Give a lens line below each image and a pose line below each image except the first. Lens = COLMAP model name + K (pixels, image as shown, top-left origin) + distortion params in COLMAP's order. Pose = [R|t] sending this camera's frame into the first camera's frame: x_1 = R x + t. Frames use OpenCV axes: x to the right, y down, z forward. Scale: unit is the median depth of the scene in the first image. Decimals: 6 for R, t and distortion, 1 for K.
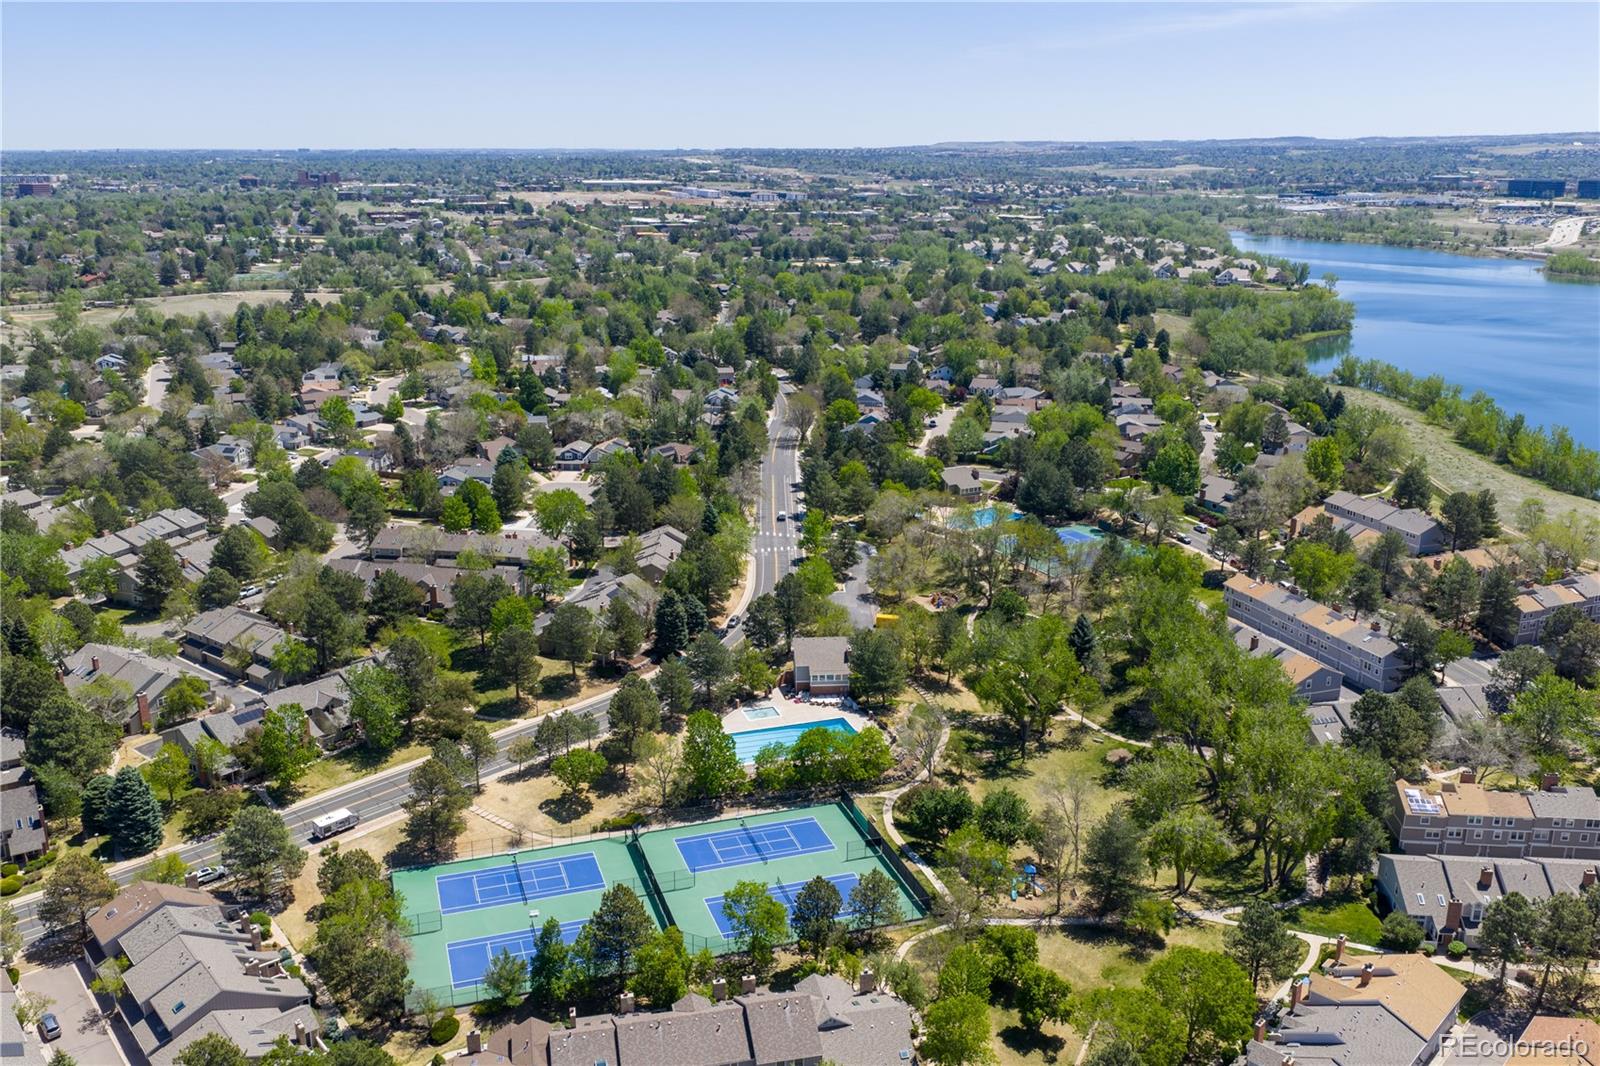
lens RADIAL K [[1299.0, 0, 837.1], [0, 1299.0, 533.1], [0, 0, 1]] dist [-0.002860, -0.014664]
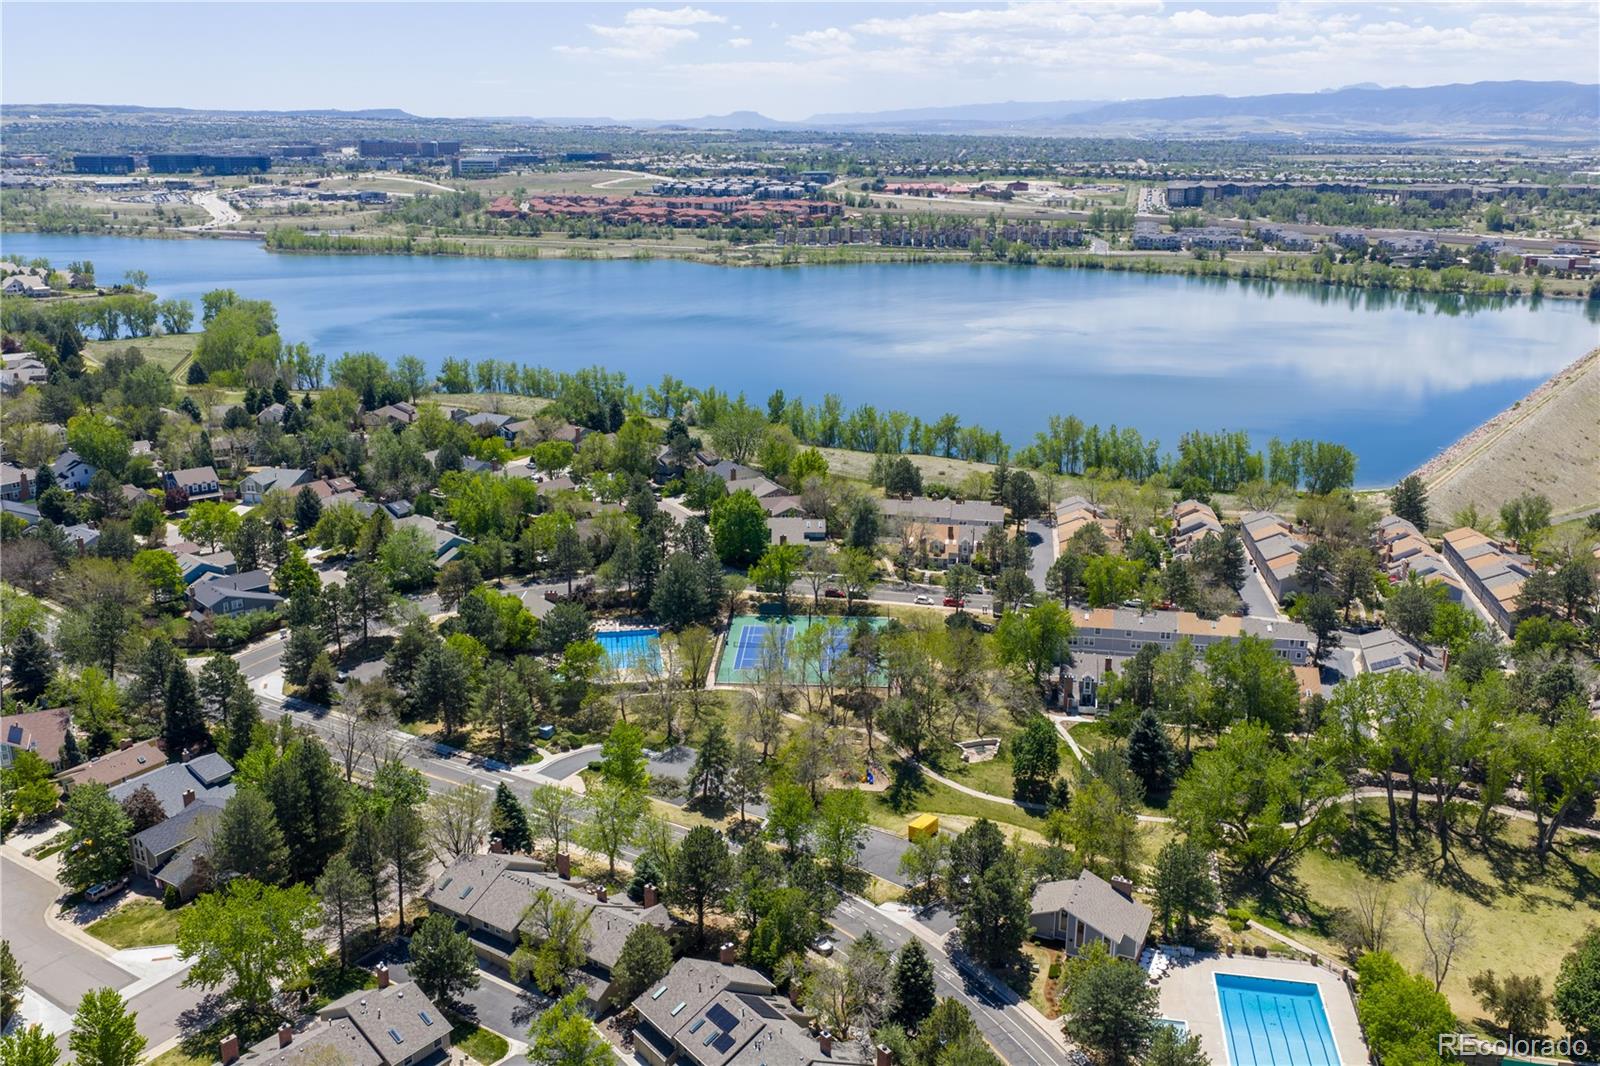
lens RADIAL K [[1299.0, 0, 837.1], [0, 1299.0, 533.1], [0, 0, 1]] dist [-0.002860, -0.014664]
pose [[0.498880, -0.253881, 0.828651, -0.114346], [0.237903, 0.959519, 0.150750, -0.043847], [-0.833379, 0.121932, 0.539084, 0.145916]]
